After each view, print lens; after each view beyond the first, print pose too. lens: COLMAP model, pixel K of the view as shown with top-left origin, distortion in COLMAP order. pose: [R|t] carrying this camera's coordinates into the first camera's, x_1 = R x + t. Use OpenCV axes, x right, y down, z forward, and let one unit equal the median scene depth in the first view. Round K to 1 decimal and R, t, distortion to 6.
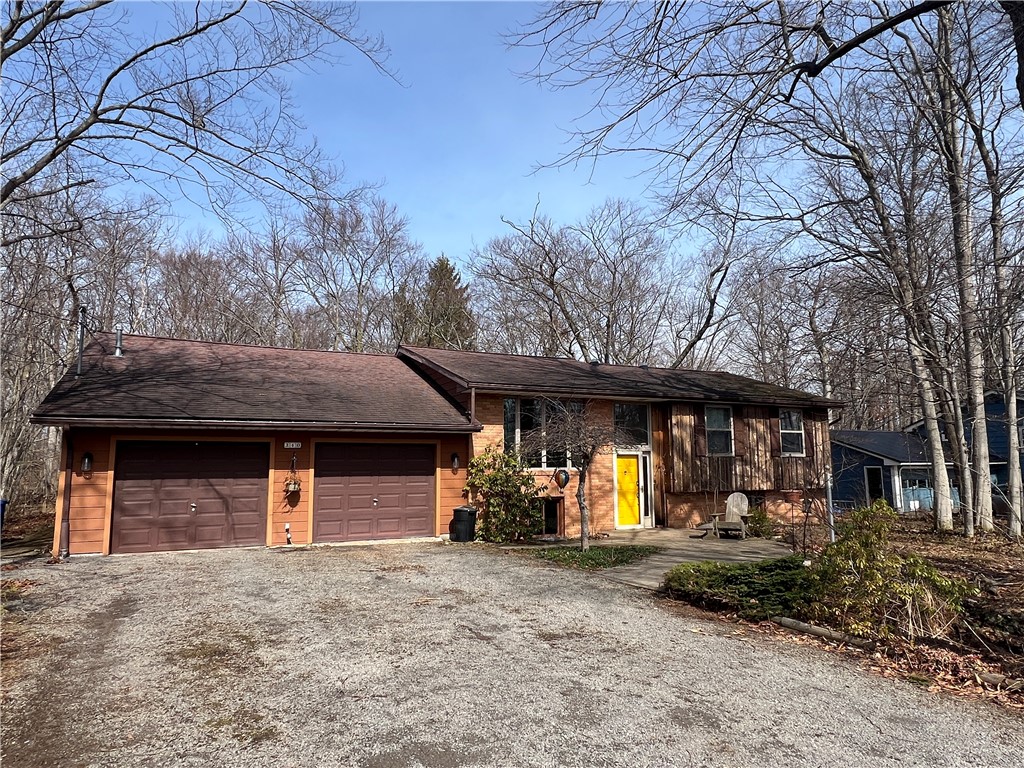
lens RADIAL K [[632.4, 0, 512.0], [0, 632.4, 384.0], [0, 0, 1]] dist [-0.001457, 0.087543]
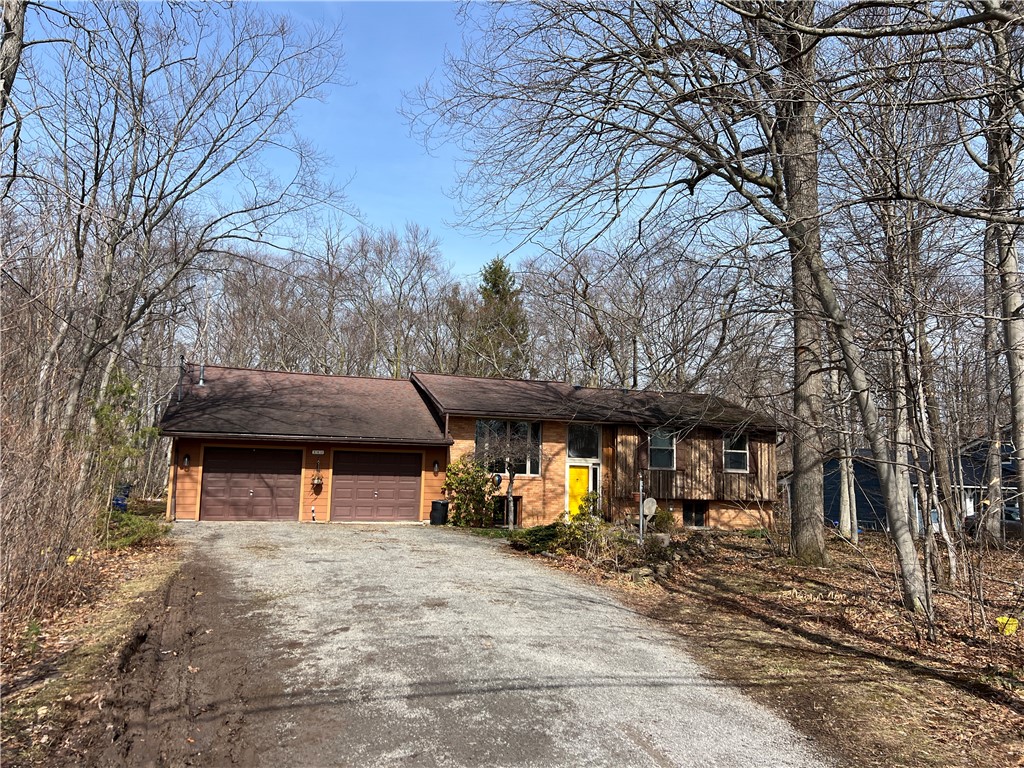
lens RADIAL K [[771.6, 0, 512.0], [0, 771.6, 384.0], [0, 0, 1]] dist [0.176321, -0.000763]
pose [[0.989632, 0.015872, -0.142745, 0.307854], [-0.014304, 0.999826, 0.012004, -0.077520], [0.142911, -0.009837, 0.989687, -0.624571]]
